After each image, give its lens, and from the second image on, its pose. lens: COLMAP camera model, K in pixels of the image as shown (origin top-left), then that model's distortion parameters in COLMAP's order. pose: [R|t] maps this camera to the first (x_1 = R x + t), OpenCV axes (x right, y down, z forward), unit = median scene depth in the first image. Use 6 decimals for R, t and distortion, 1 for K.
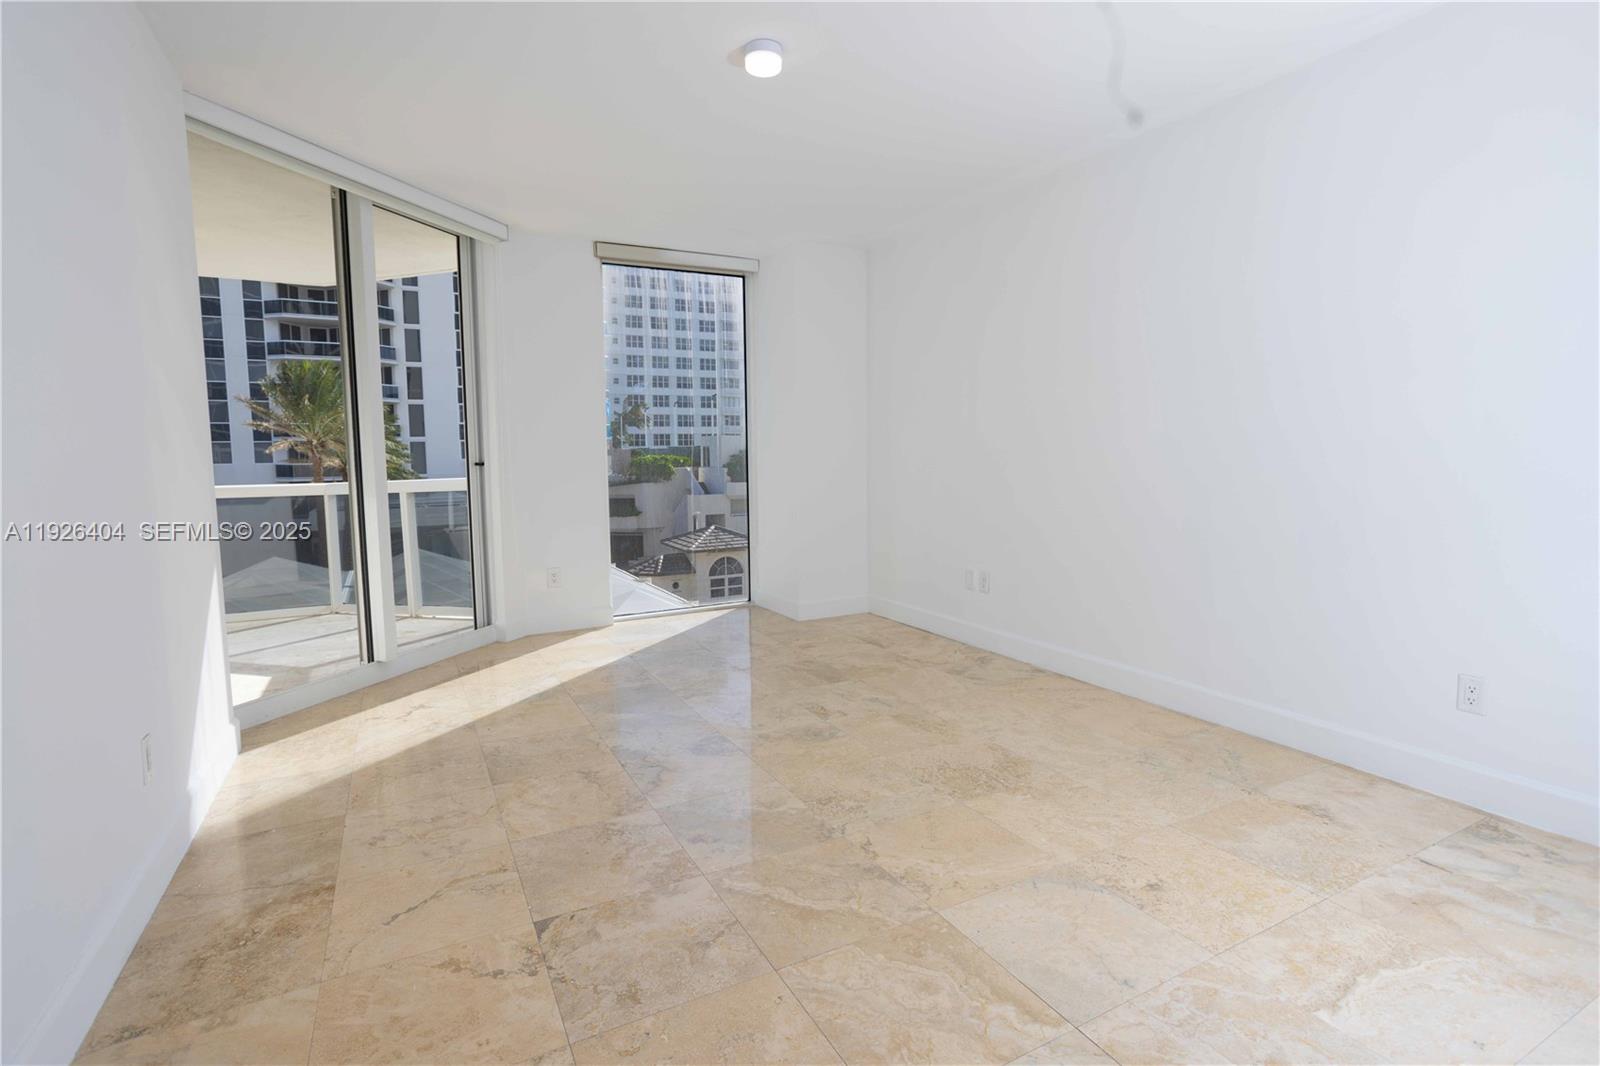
lens RADIAL K [[772.8, 0, 806.1], [0, 772.8, 531.2], [0, 0, 1]] dist [-0.033181, 0.020081]
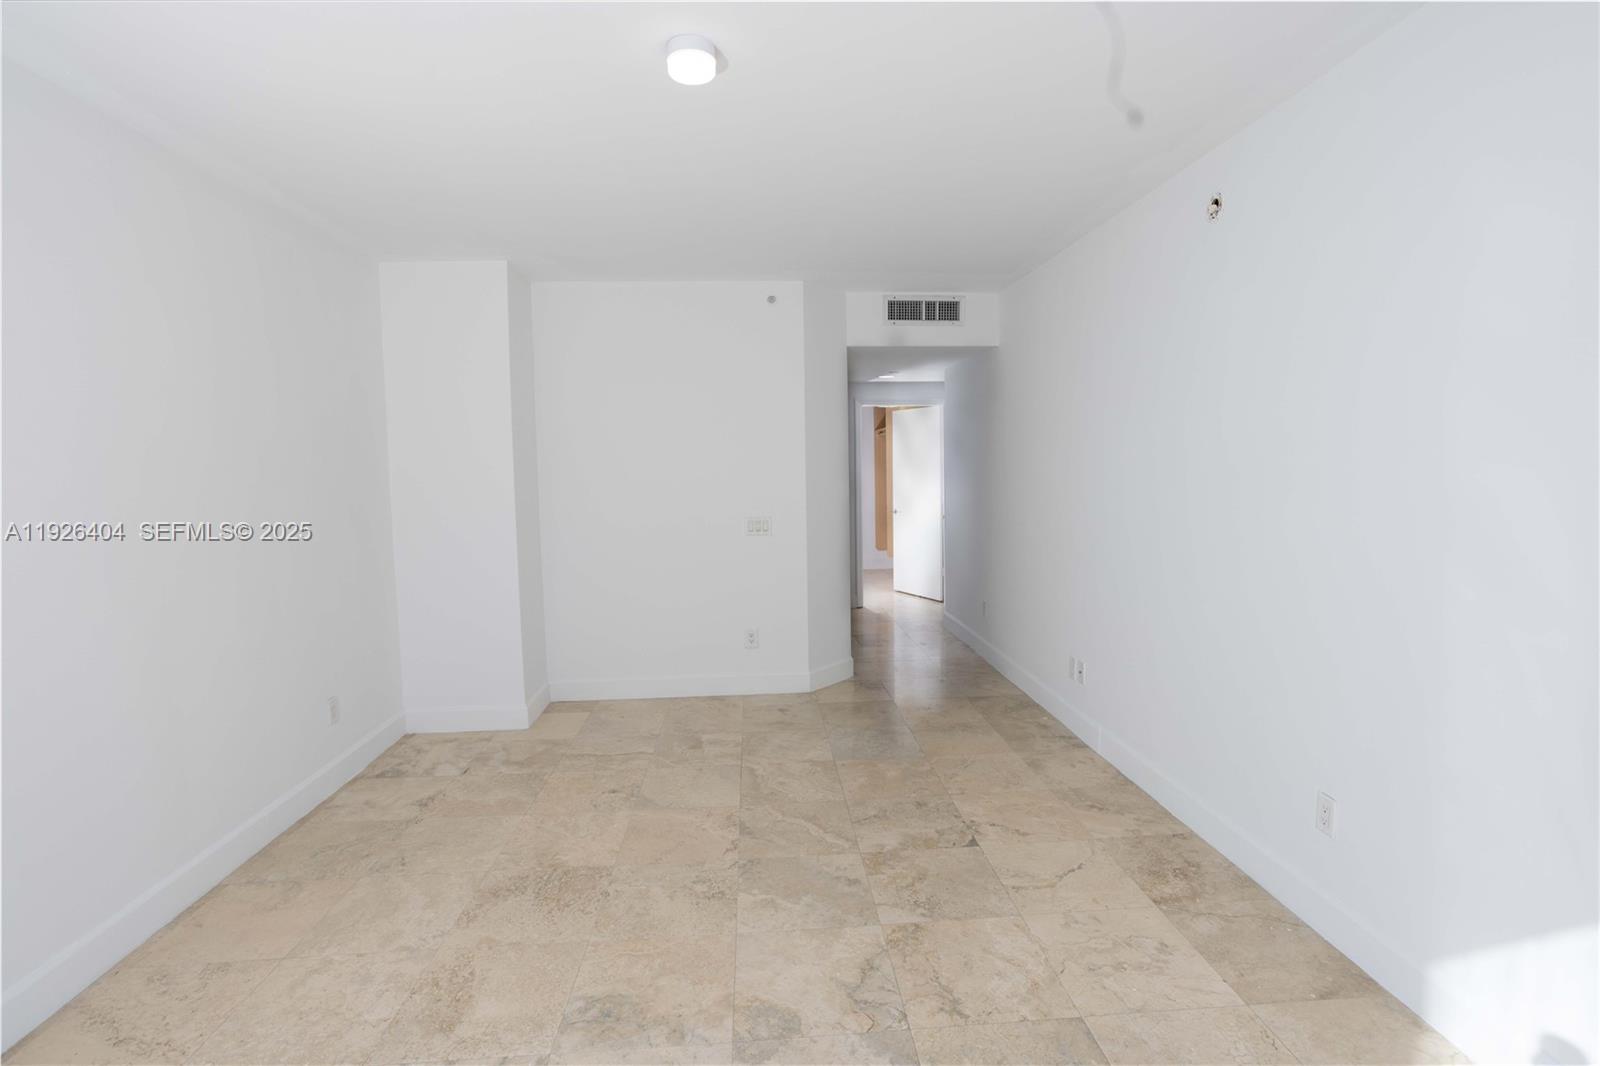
lens RADIAL K [[772.8, 0, 800.9], [0, 772.8, 534.3], [0, 0, 1]] dist [-0.033181, 0.020081]
pose [[-0.909827, -0.008445, 0.414903, -0.574203], [0.071206, 0.981788, 0.176129, -0.334411], [-0.408834, 0.189790, -0.892656, 2.071937]]
